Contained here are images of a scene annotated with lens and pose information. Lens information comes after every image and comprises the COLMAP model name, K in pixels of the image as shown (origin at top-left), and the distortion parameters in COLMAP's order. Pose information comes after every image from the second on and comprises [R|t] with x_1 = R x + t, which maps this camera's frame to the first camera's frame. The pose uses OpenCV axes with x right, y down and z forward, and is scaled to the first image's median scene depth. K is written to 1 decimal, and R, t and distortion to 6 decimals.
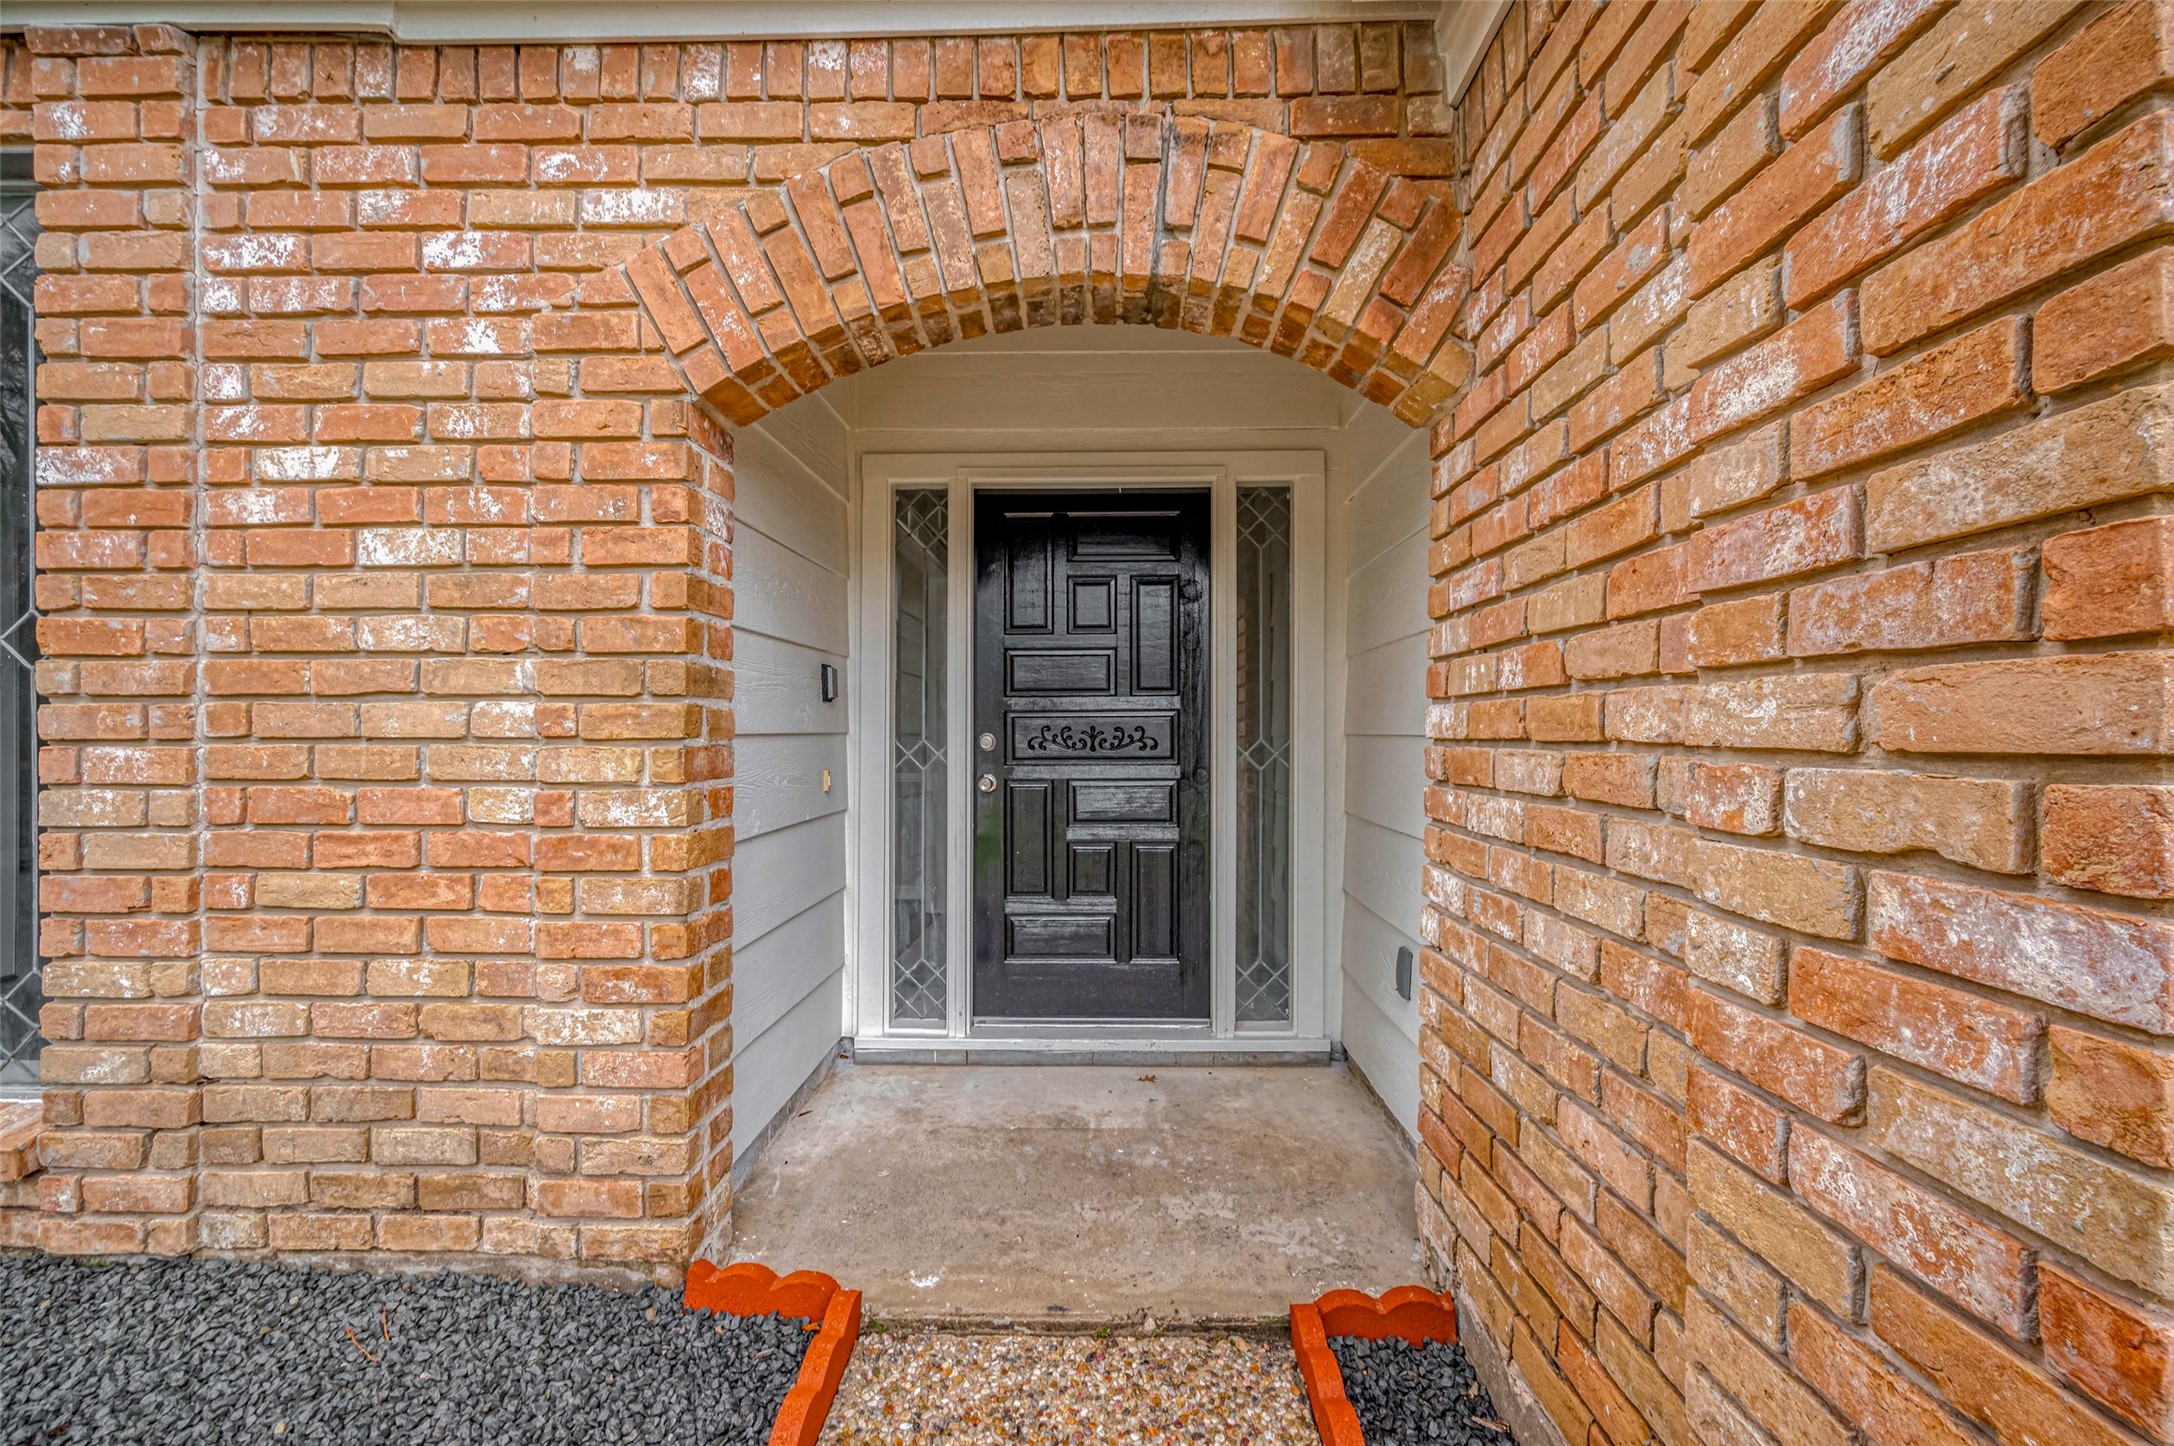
lens RADIAL K [[877.5, 0, 1089.0], [0, 877.5, 725.9], [0, 0, 1]] dist [-0.000024, 0.000451]
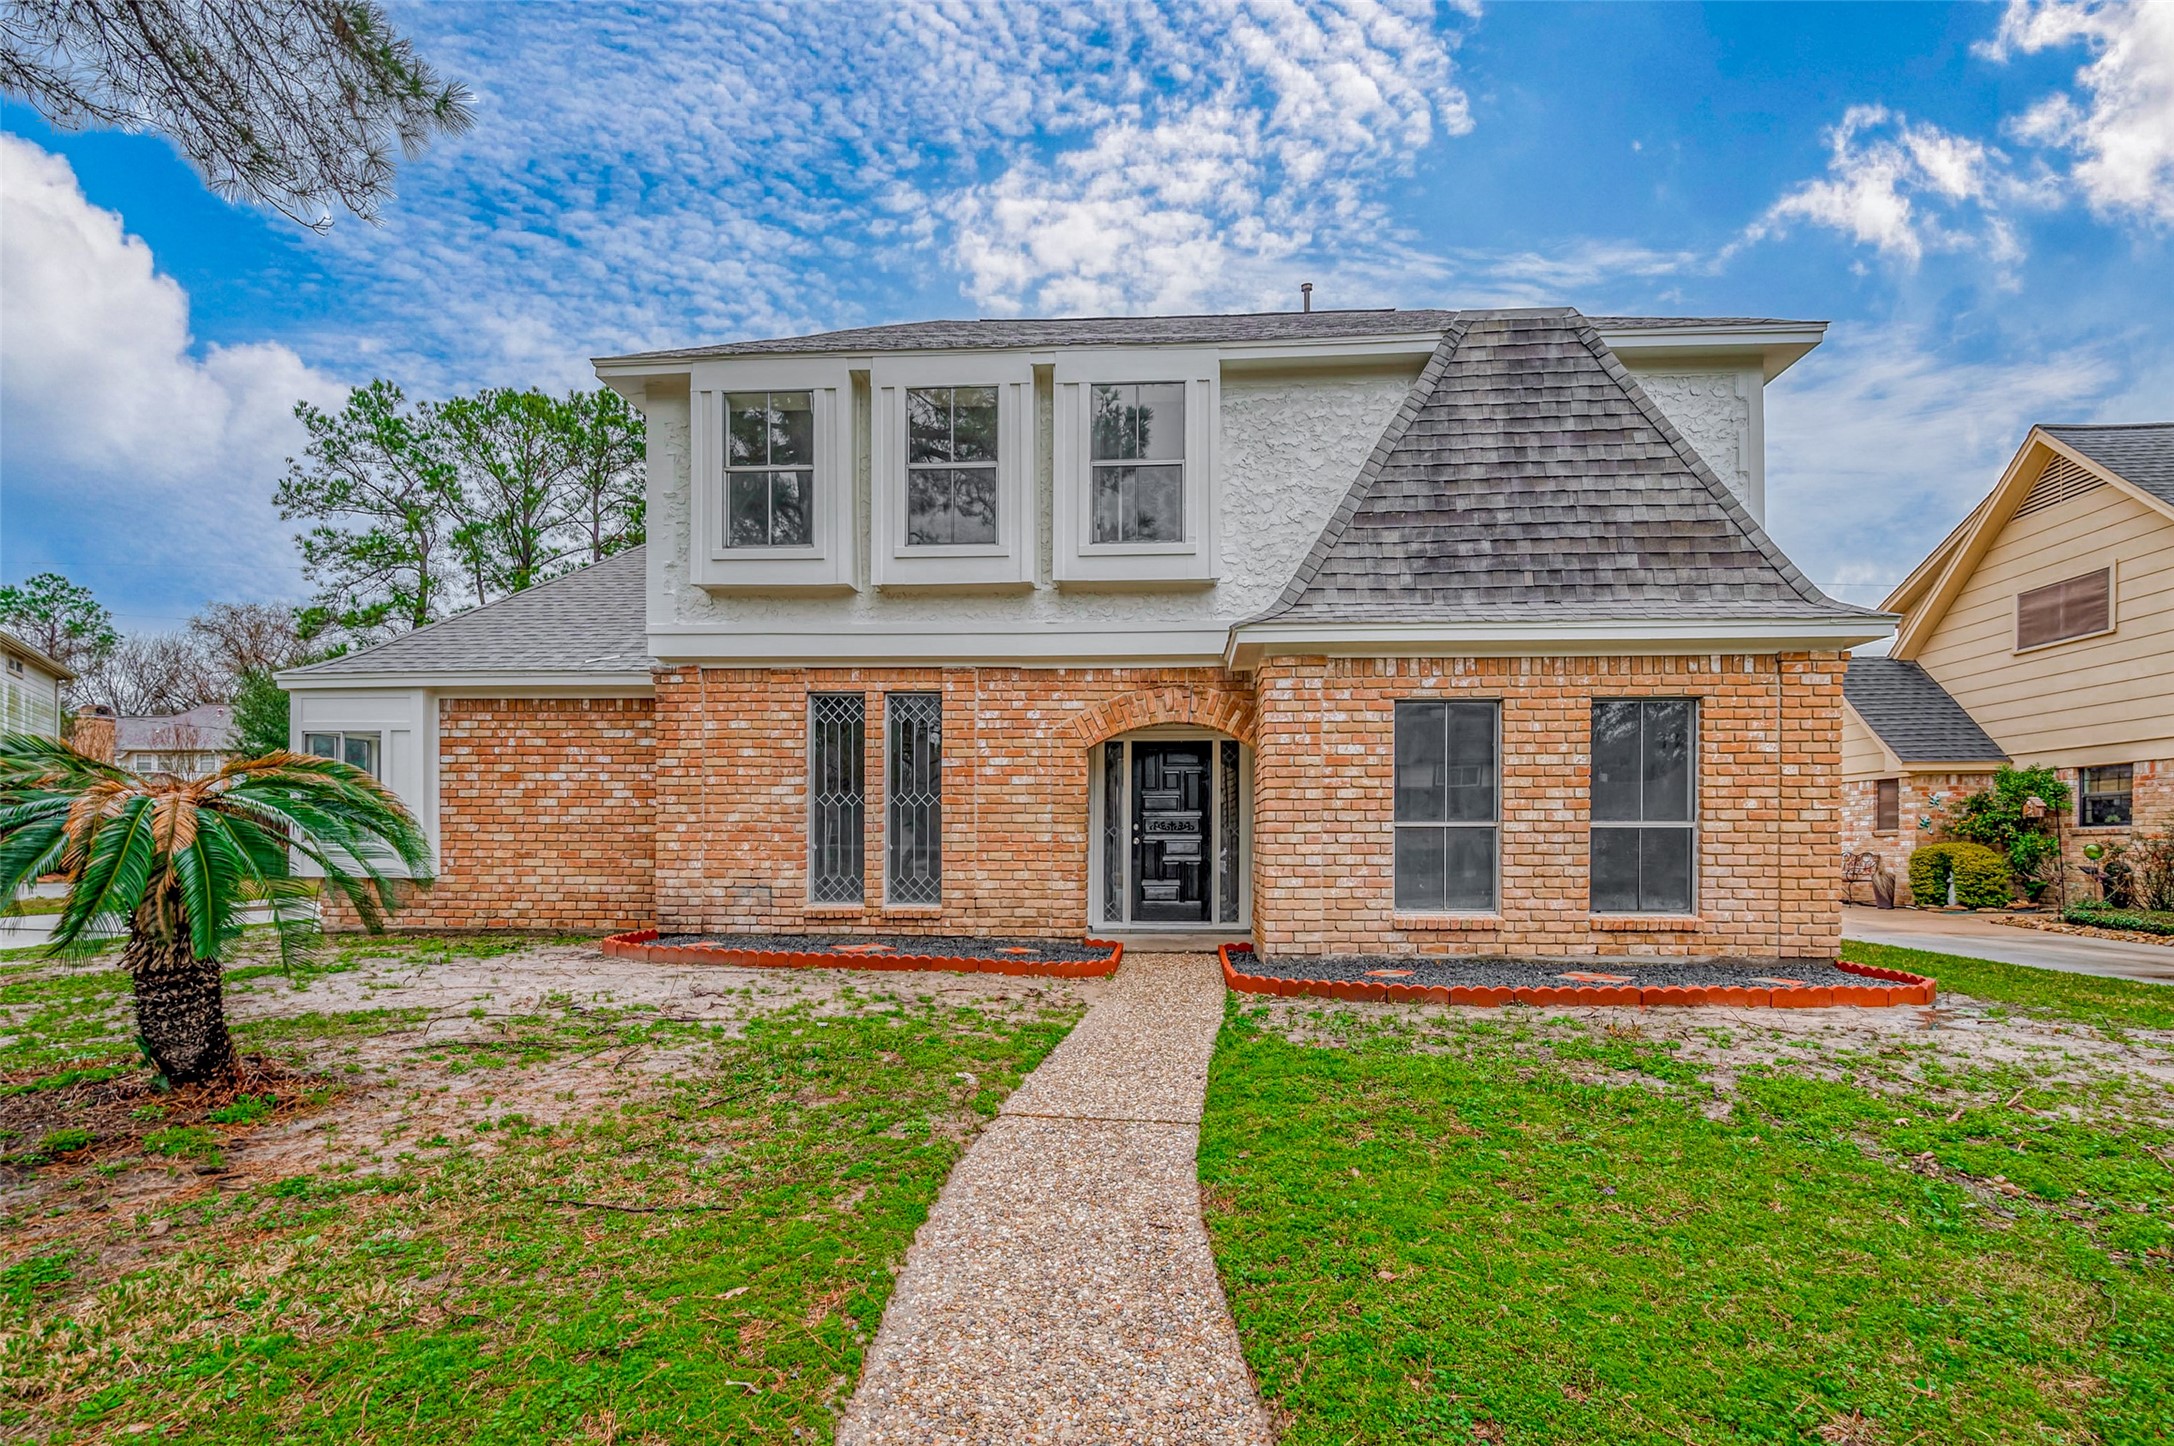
lens RADIAL K [[877.5, 0, 1117.4], [0, 877.5, 831.0], [0, 0, 1]] dist [-0.000024, 0.000451]
pose [[0.999191, 0.002634, -0.040135, -0.108121], [-0.002663, 0.999996, -0.000670, 0.059918], [0.040133, 0.000776, 0.999194, -3.469925]]
